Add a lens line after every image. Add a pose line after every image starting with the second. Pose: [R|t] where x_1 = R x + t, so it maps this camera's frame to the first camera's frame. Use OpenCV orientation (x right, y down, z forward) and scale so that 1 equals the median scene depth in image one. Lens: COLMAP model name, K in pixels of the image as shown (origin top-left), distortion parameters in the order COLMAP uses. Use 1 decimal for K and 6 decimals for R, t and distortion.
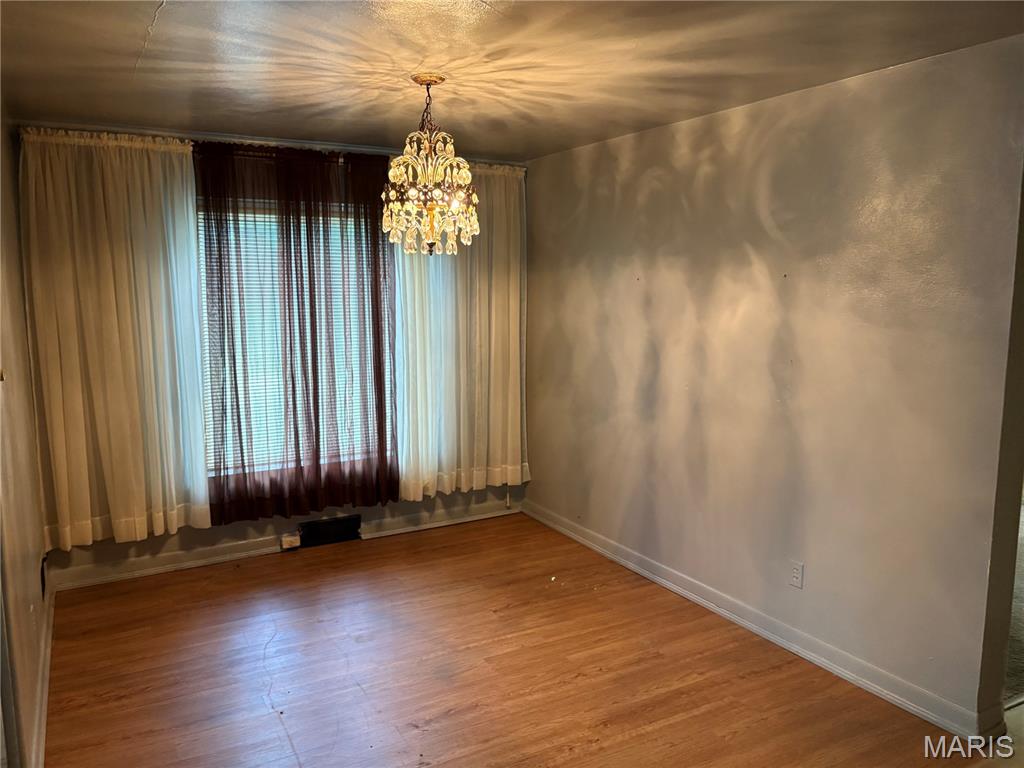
lens RADIAL K [[773.7, 0, 512.4], [0, 773.7, 384.4], [0, 0, 1]] dist [0.048371, -0.045656]
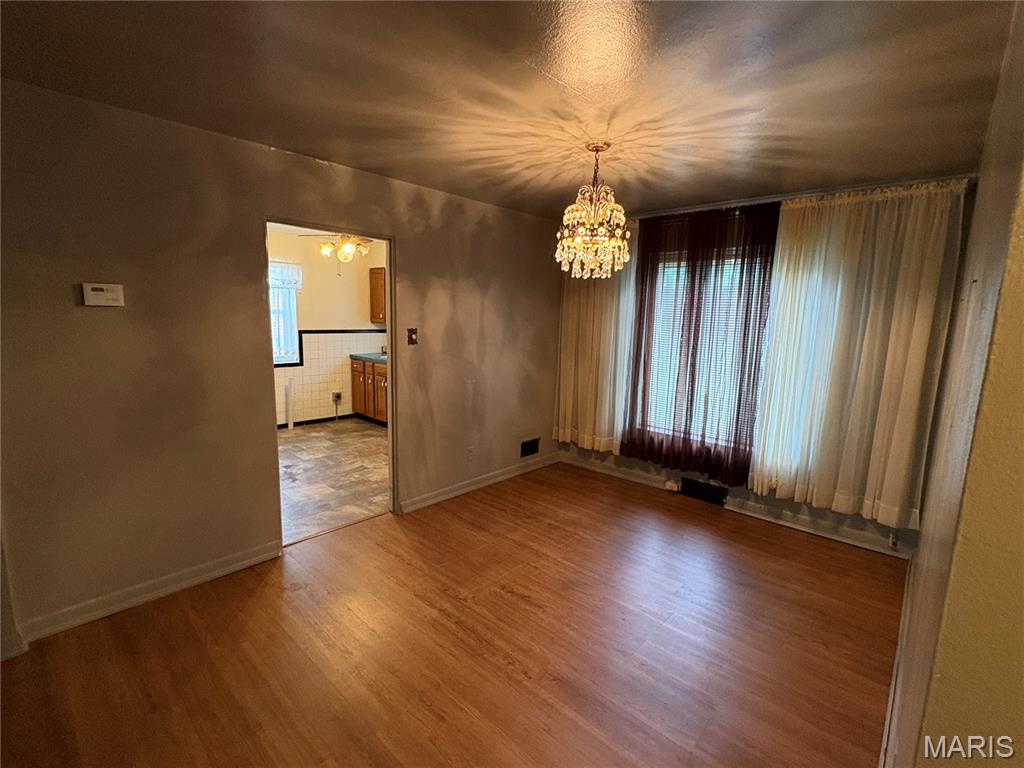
lens RADIAL K [[467.8, 0, 513.5], [0, 467.8, 386.2], [0, 0, 1]] dist [-0.000006, 0.000013]
pose [[0.323891, 0.153161, -0.933615, 0.418824], [-0.157566, 0.981760, 0.106397, -0.029092], [0.932881, 0.112645, 0.342116, 0.413743]]
